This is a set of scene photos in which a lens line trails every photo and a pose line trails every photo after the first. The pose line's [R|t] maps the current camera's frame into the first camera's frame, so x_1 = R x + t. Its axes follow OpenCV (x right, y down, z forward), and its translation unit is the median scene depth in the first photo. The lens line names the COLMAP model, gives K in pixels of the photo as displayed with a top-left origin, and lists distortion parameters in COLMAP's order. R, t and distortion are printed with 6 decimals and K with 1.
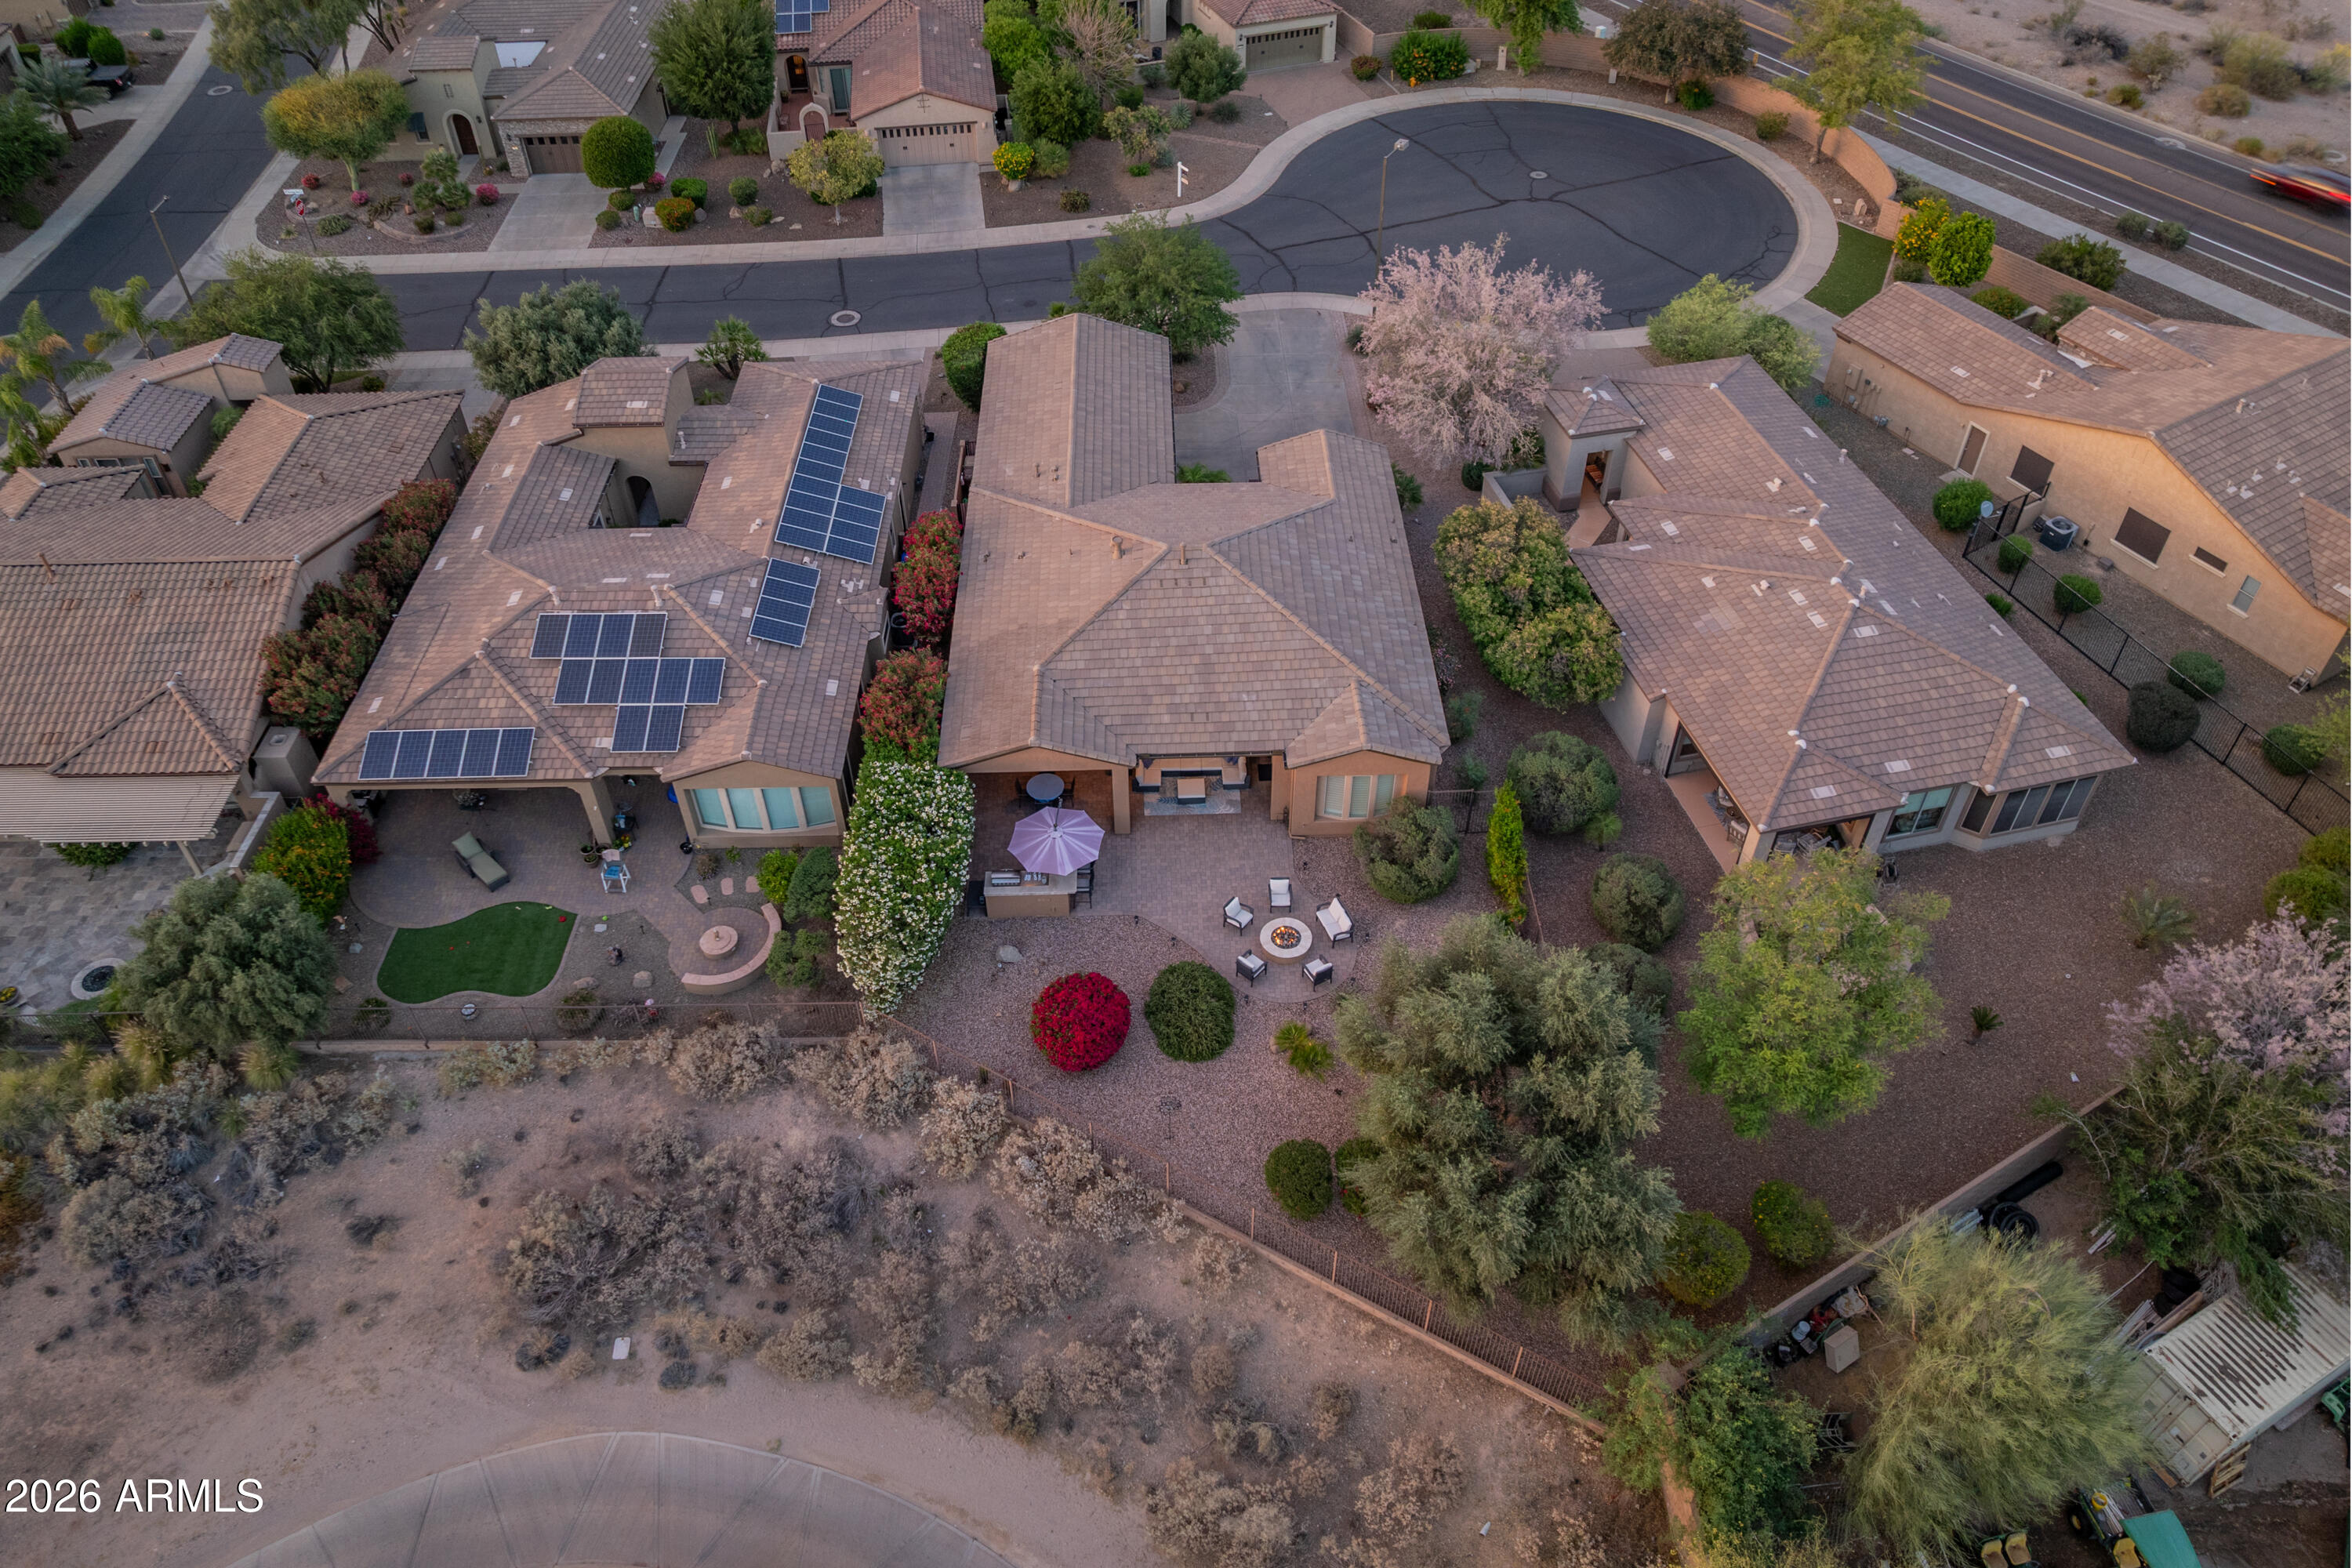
lens RADIAL K [[1664.0, 0, 1166.3], [0, 1664.0, 758.9], [0, 0, 1]] dist [-0.037213, -0.001842]
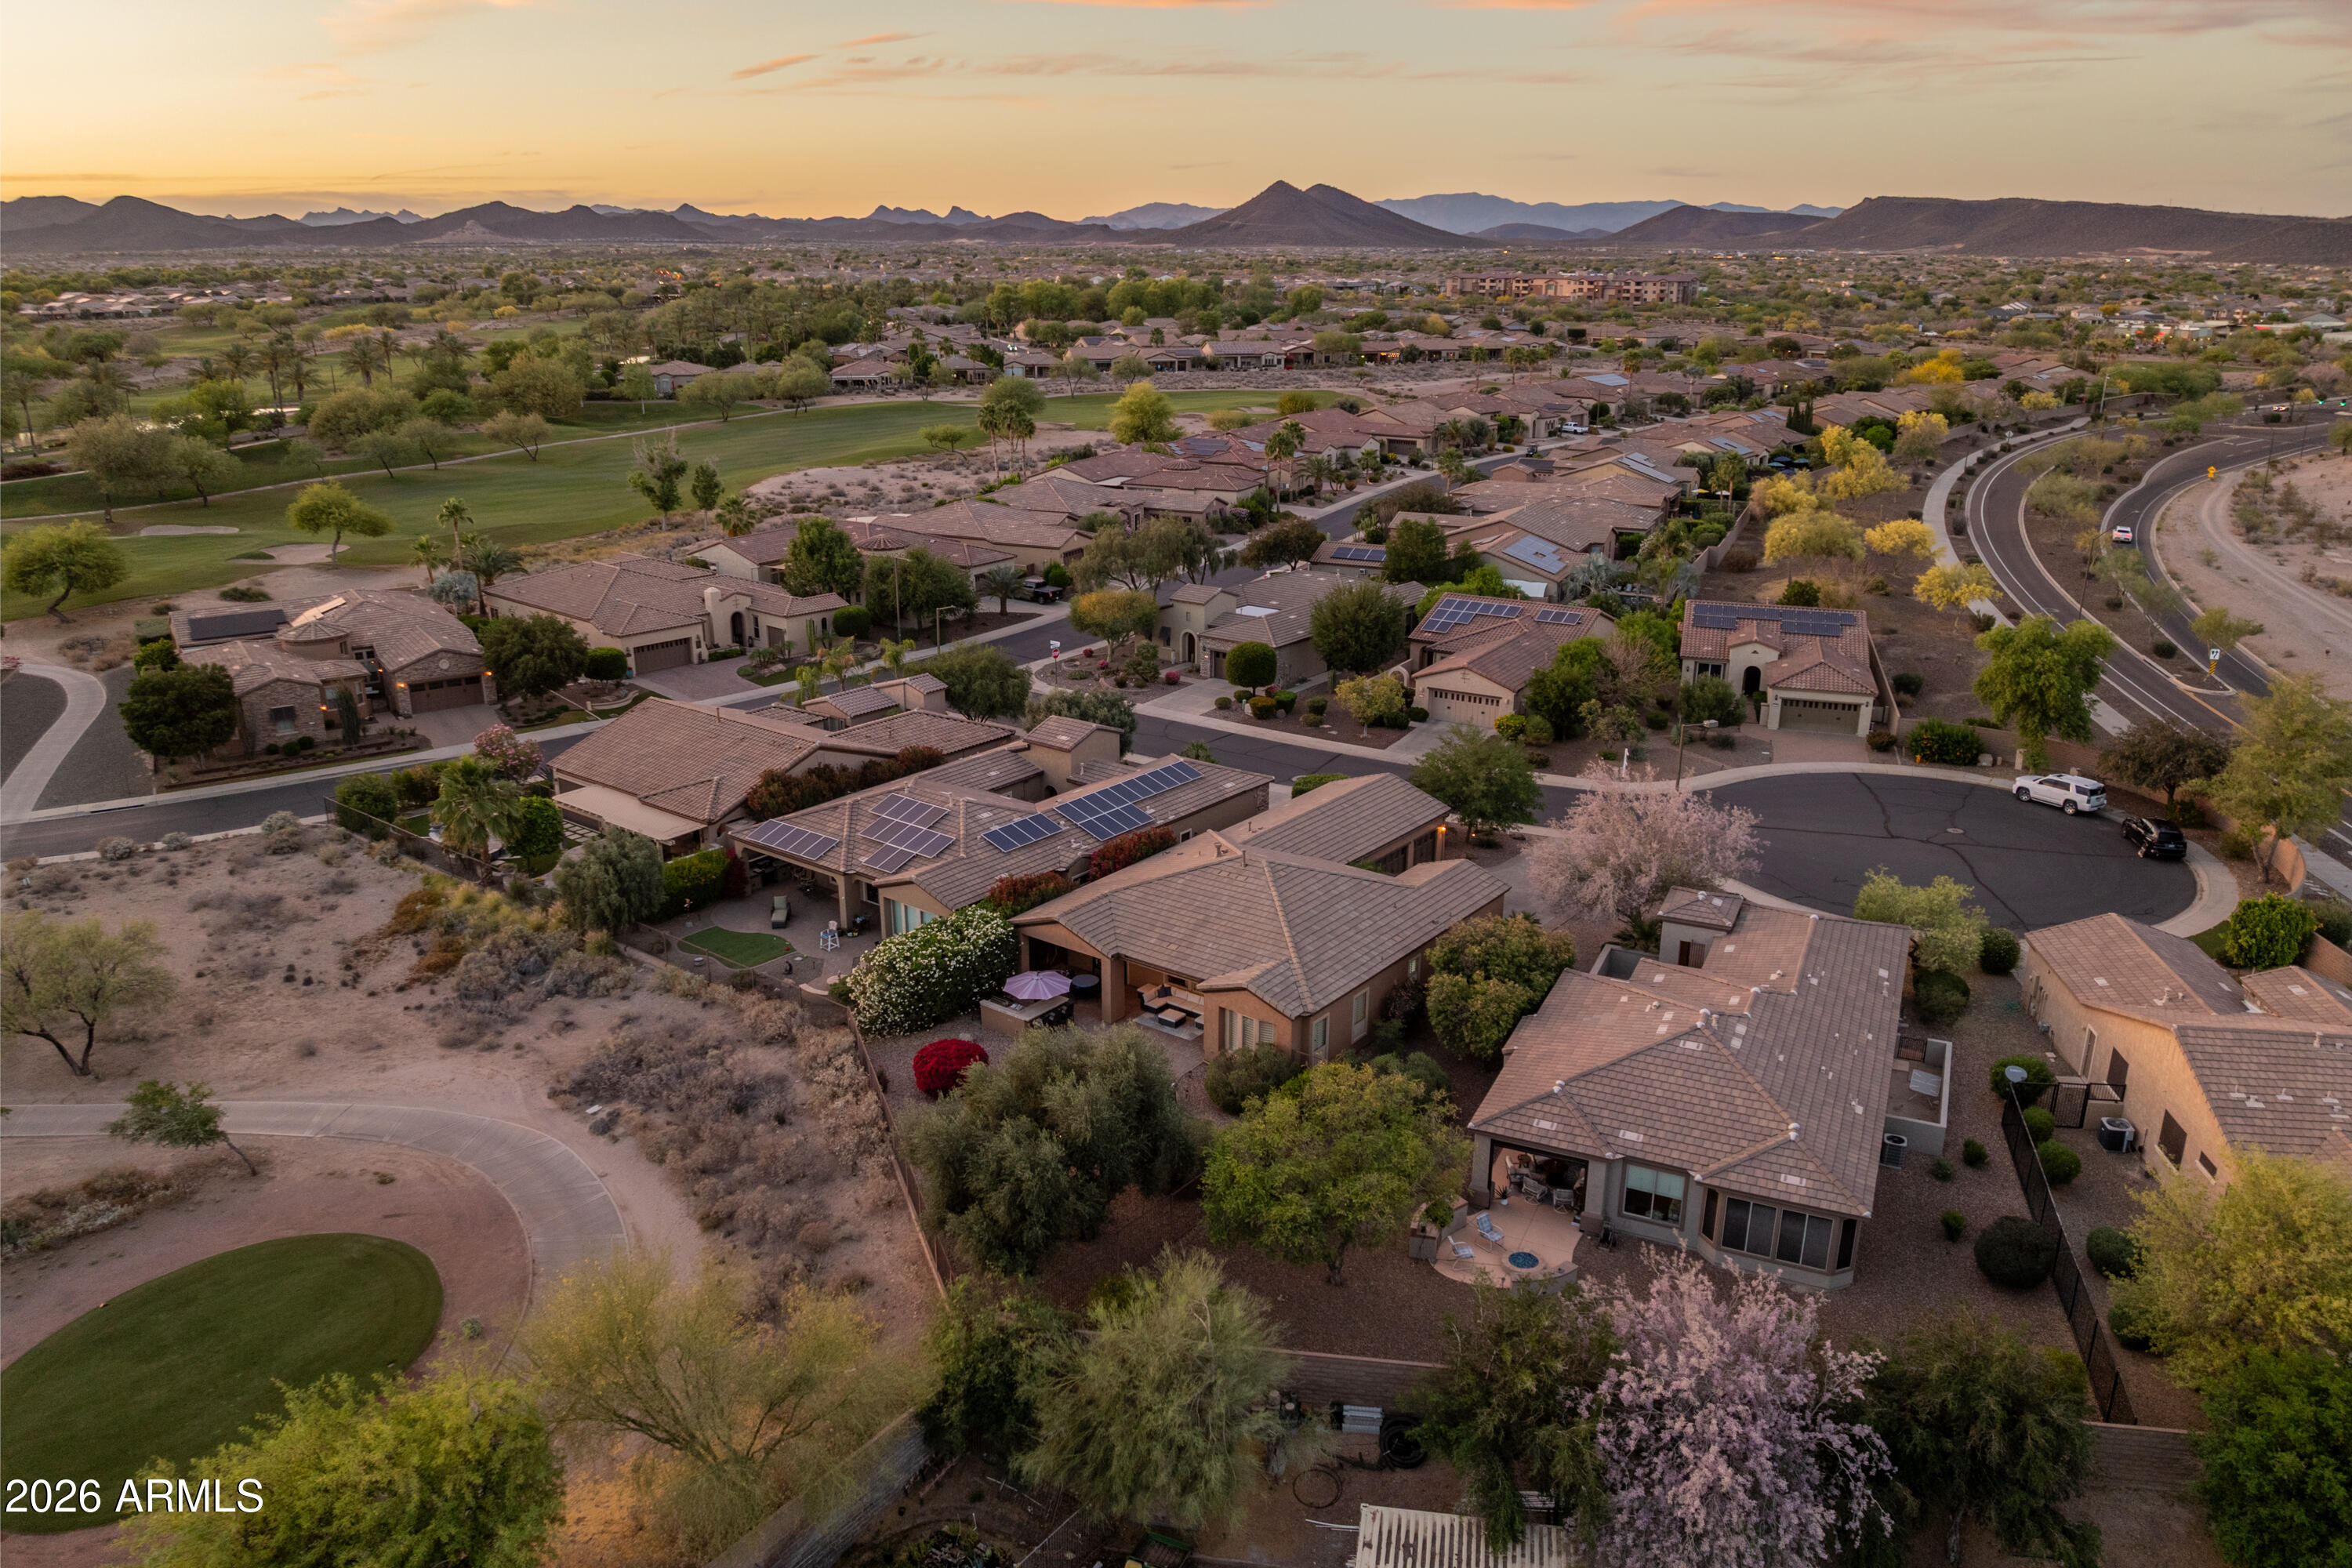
lens RADIAL K [[1664.0, 0, 1166.3], [0, 1664.0, 758.9], [0, 0, 1]] dist [-0.037213, -0.001842]
pose [[0.777011, 0.194051, -0.598830, 0.788198], [-0.437201, 0.850781, -0.291594, 0.238924], [0.452889, 0.488382, 0.745905, -0.074520]]
